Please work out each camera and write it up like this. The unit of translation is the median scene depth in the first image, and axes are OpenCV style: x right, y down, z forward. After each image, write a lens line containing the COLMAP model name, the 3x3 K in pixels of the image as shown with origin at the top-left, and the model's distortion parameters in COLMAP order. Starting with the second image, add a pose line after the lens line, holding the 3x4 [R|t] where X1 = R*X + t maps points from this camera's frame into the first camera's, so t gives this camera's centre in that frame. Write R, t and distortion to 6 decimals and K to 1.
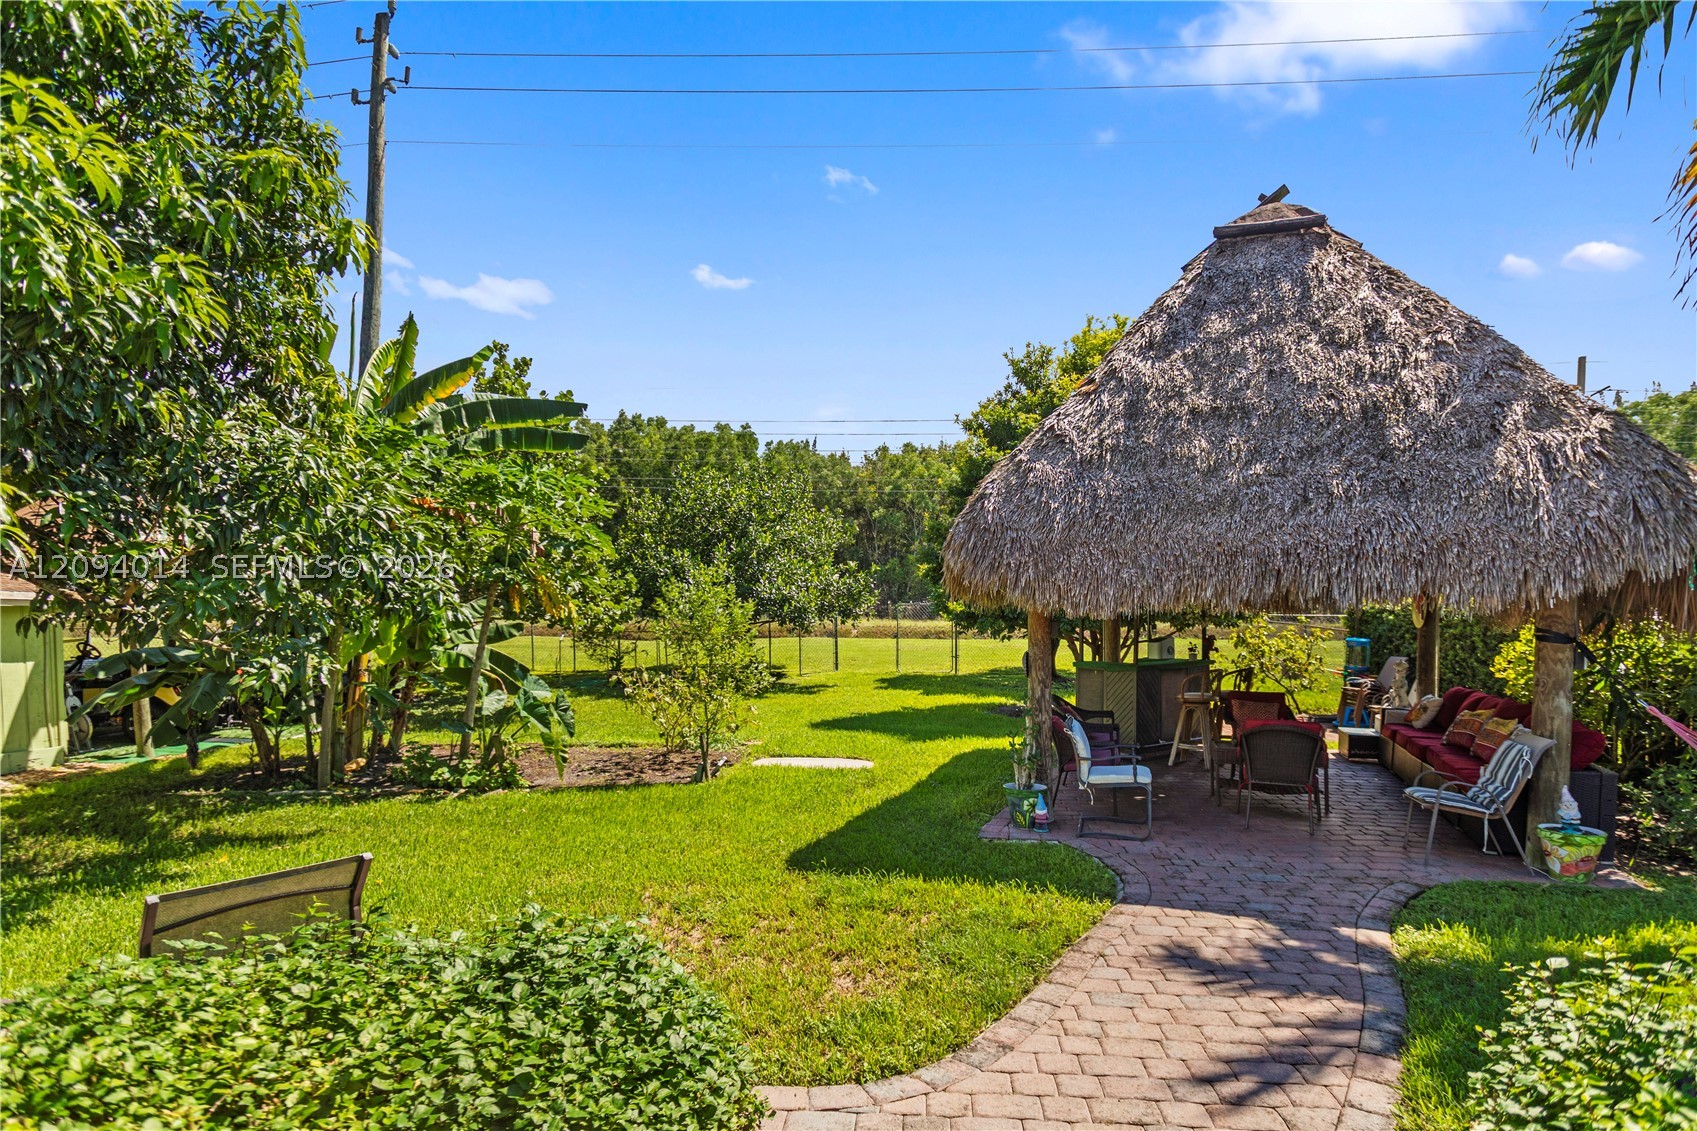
lens RADIAL K [[909.1, 0, 848.0], [0, 909.1, 669.9], [0, 0, 1]] dist [0.002349, 0.000403]
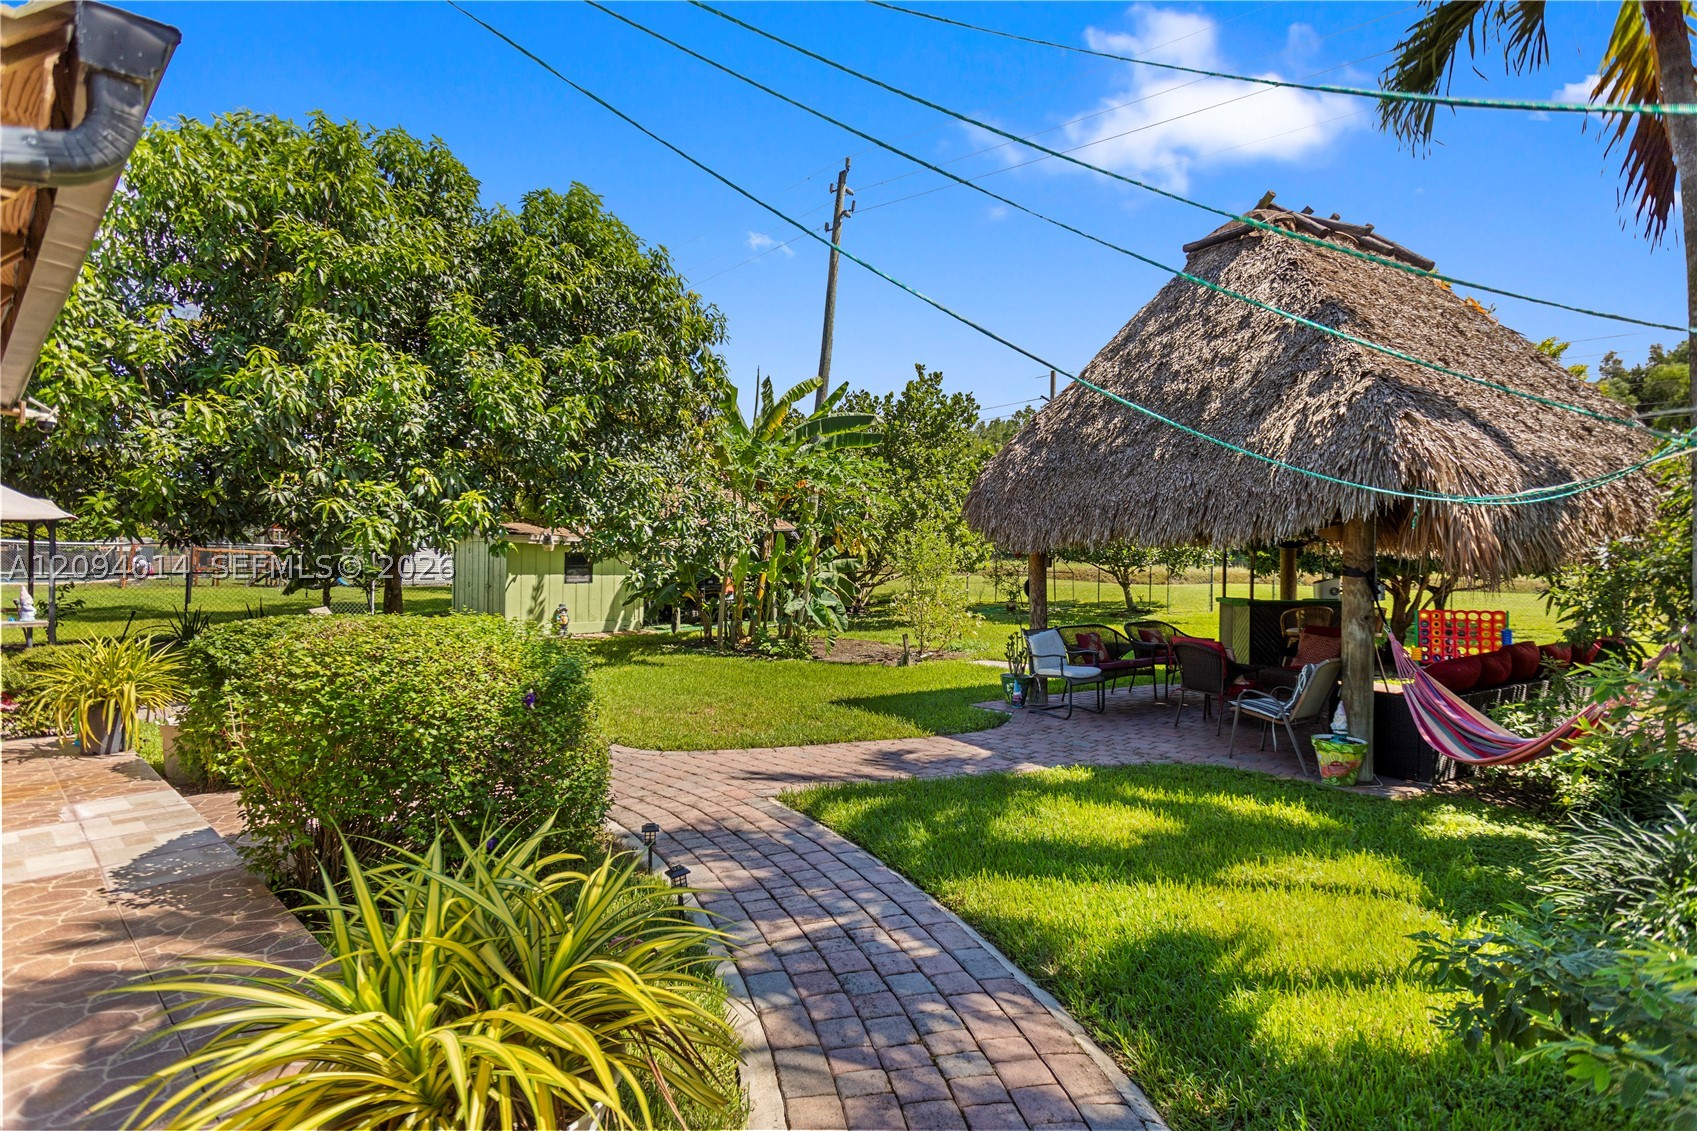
lens RADIAL K [[822.6, 0, 848.5], [0, 822.6, 565.5], [0, 0, 1]] dist [0.002071, 0.000244]
pose [[0.795213, 0.017773, -0.606070, 0.533201], [-0.052860, 0.997797, -0.040097, 0.016146], [0.604022, 0.063922, 0.794400, -0.106519]]
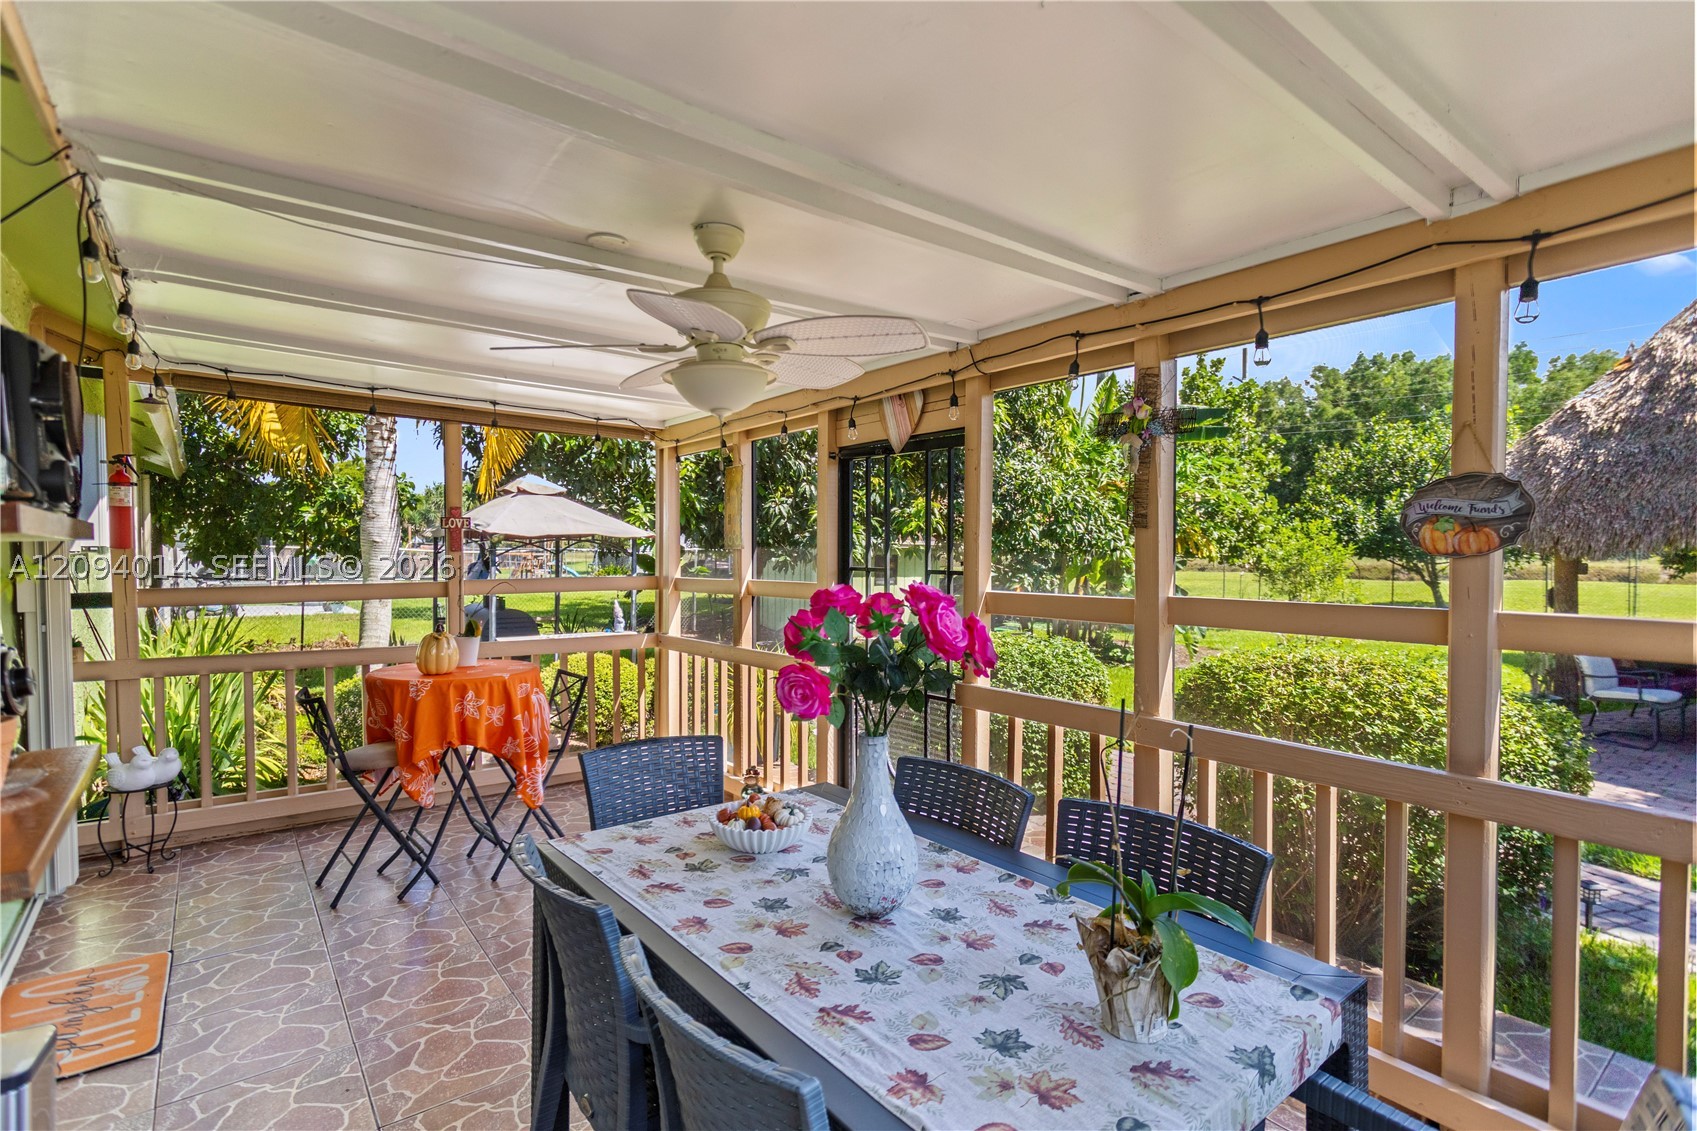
lens RADIAL K [[822.6, 0, 848.5], [0, 822.6, 565.5], [0, 0, 1]] dist [0.002071, 0.000244]
pose [[0.692430, 0.017333, -0.721277, 0.249286], [-0.050784, 0.998403, -0.024760, 0.019211], [0.719696, 0.053774, 0.692204, -0.329422]]
